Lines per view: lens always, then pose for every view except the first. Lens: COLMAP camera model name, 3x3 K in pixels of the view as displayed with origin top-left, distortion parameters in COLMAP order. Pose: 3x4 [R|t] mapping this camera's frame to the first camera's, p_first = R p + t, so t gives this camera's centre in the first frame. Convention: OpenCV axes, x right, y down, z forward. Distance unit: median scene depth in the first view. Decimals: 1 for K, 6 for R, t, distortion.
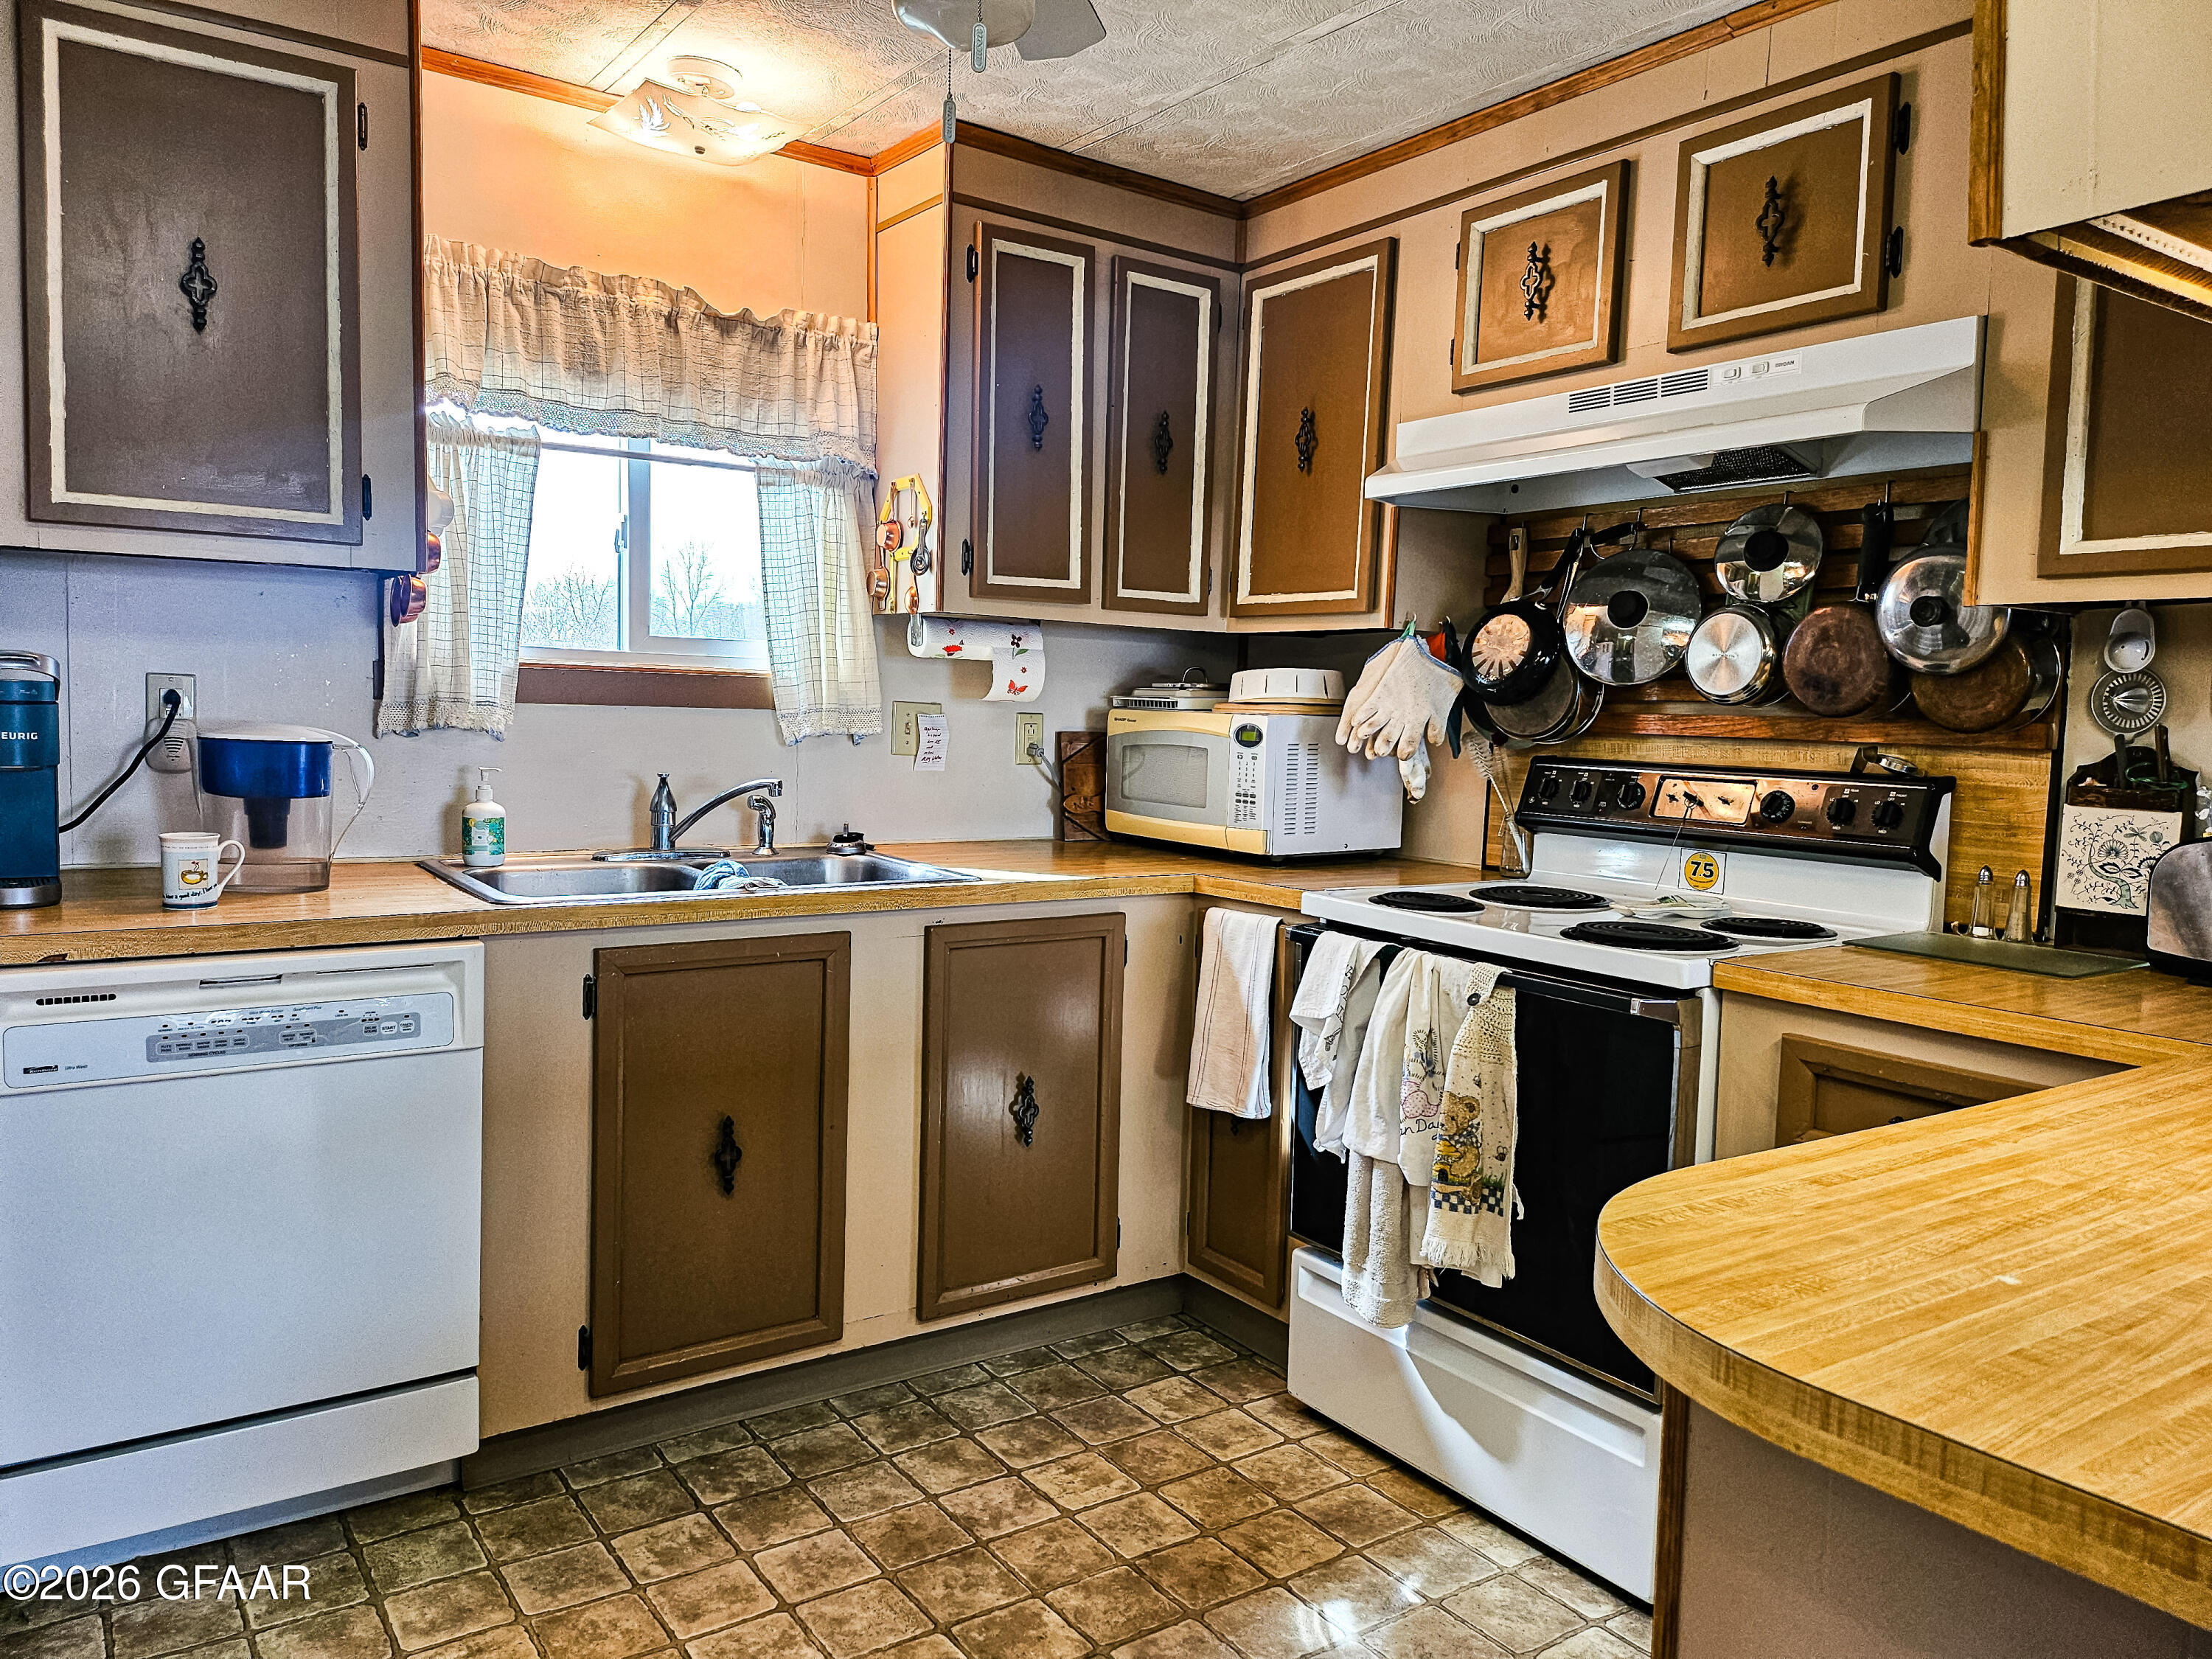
lens RADIAL K [[1597.6, 0, 1103.2], [0, 1597.6, 838.4], [0, 0, 1]] dist [0.050714, -0.051234]
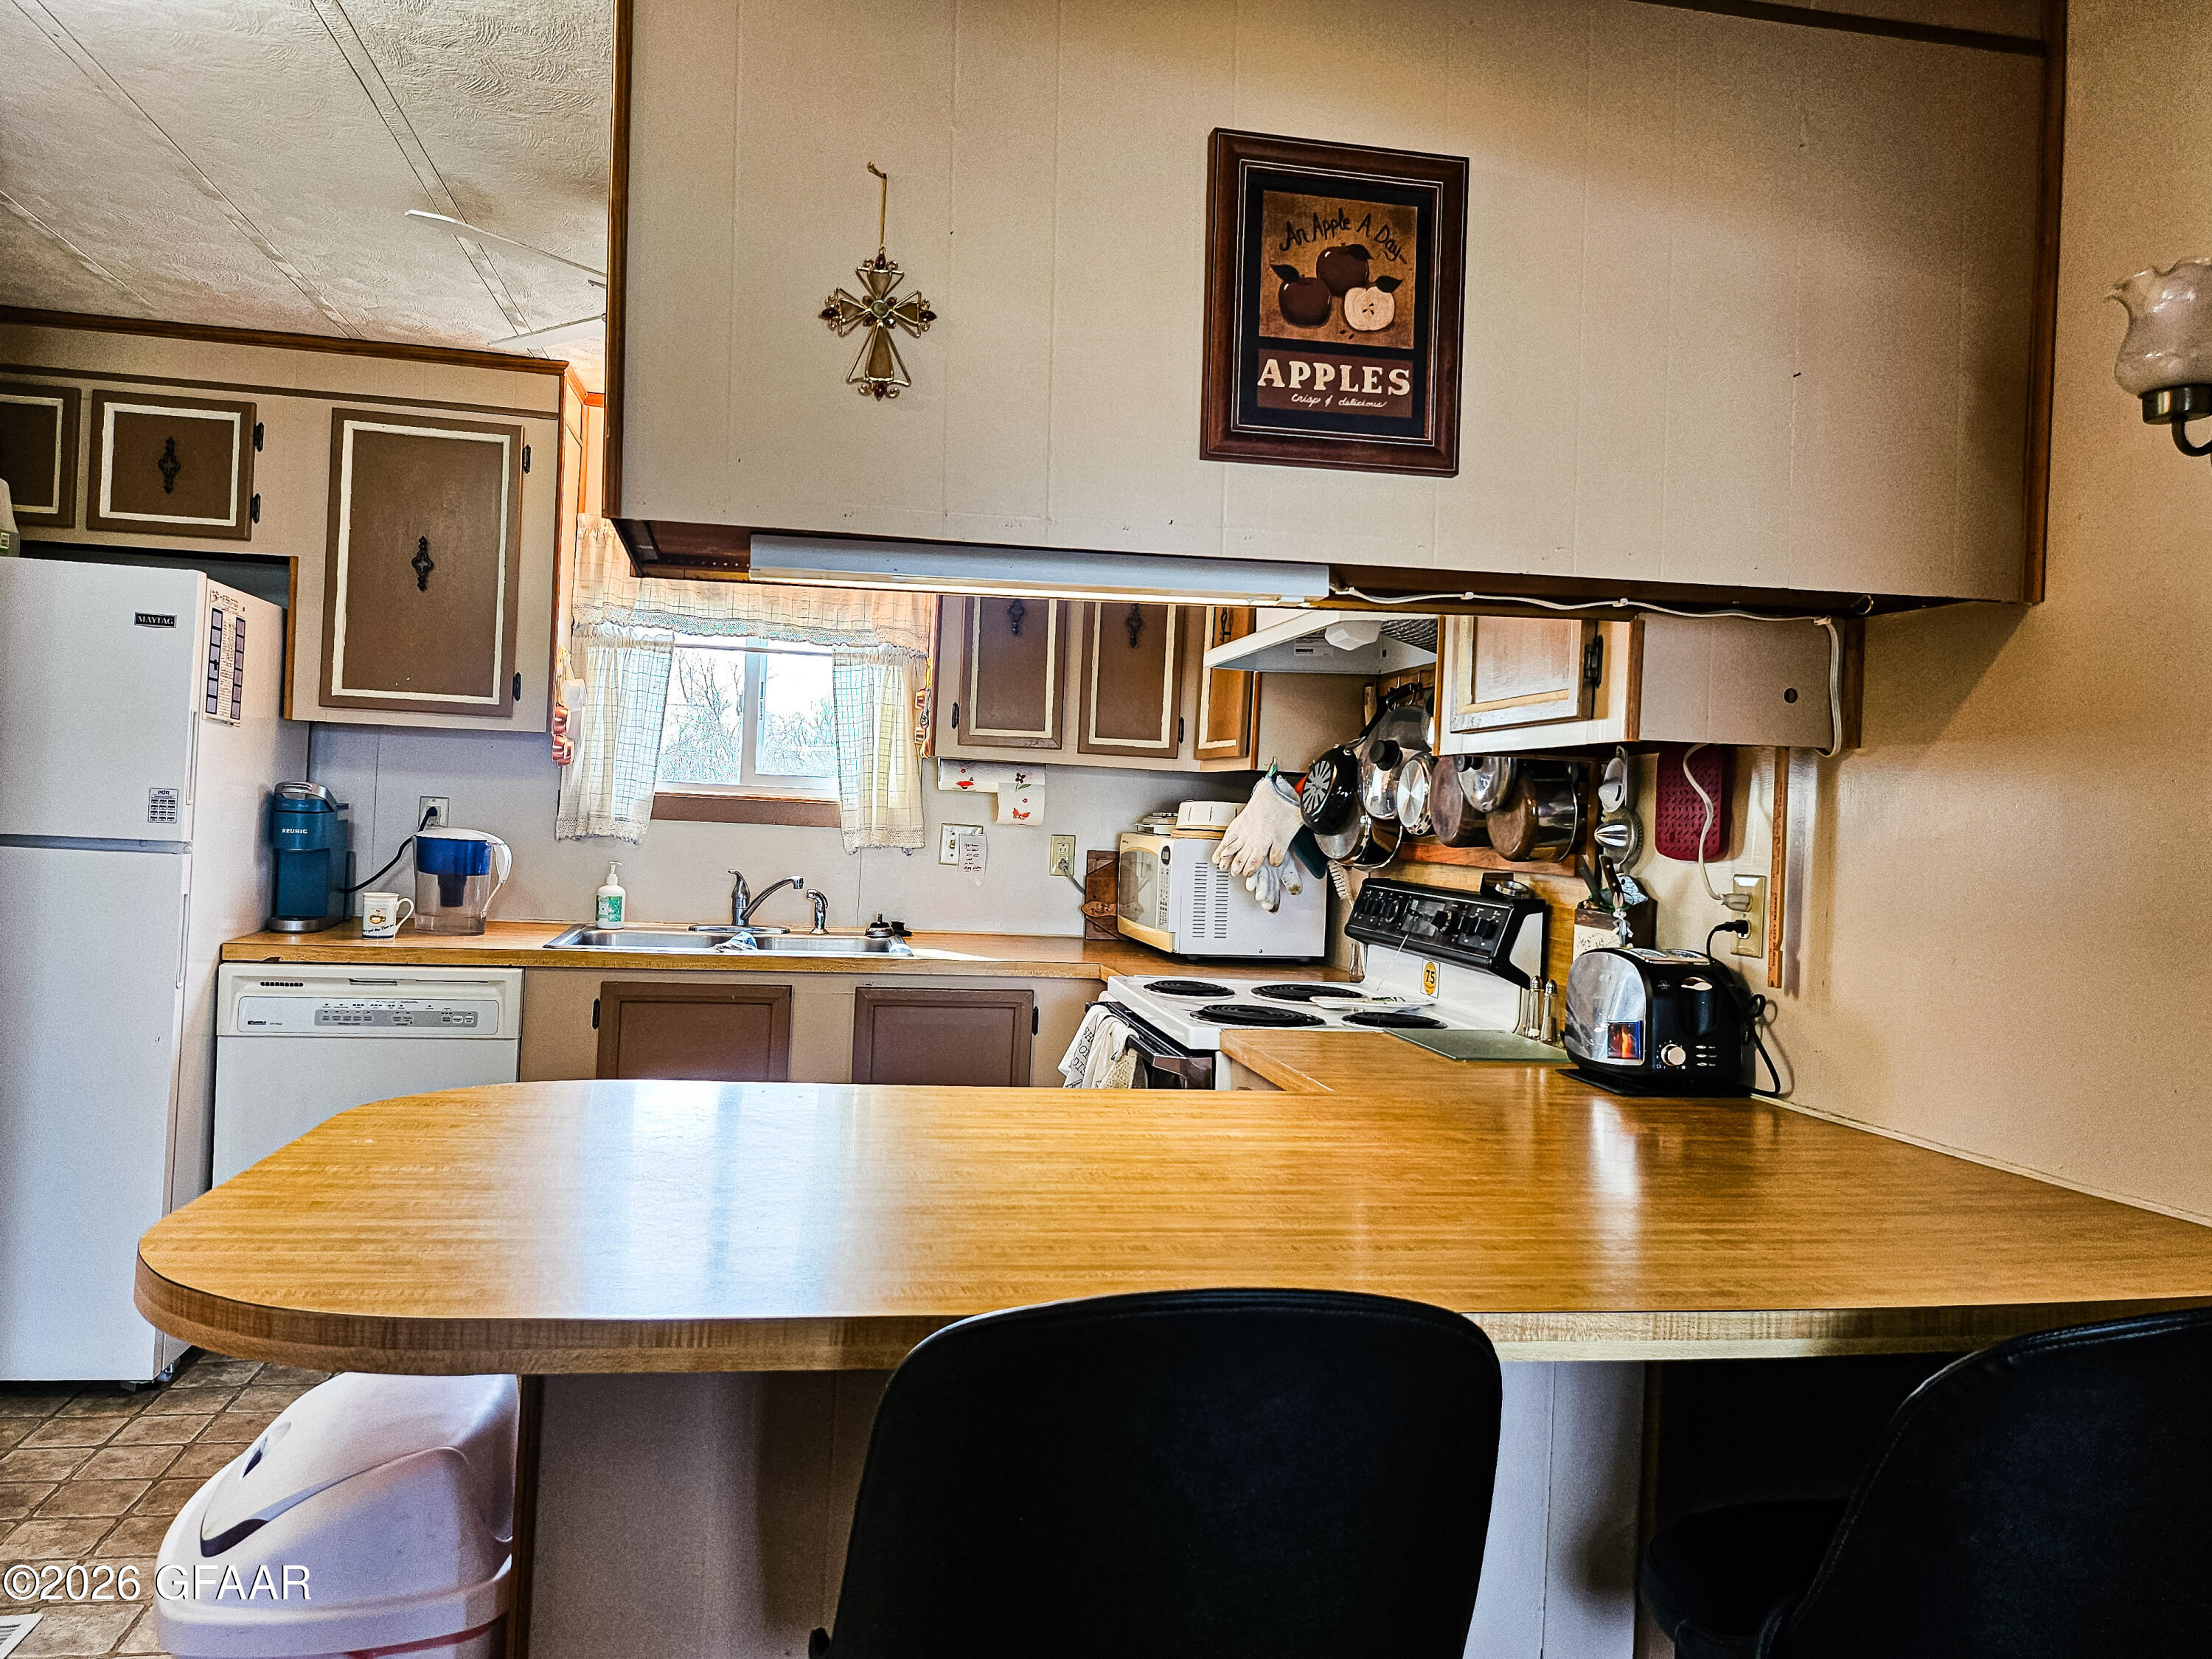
lens RADIAL K [[1597.6, 0, 1121.9], [0, 1597.6, 824.3], [0, 0, 1]] dist [0.050714, -0.051234]
pose [[0.911048, 0.016096, -0.411987, 0.594508], [-0.054752, 0.995111, -0.082197, 0.015545], [0.408649, 0.097442, 0.907475, -0.138451]]
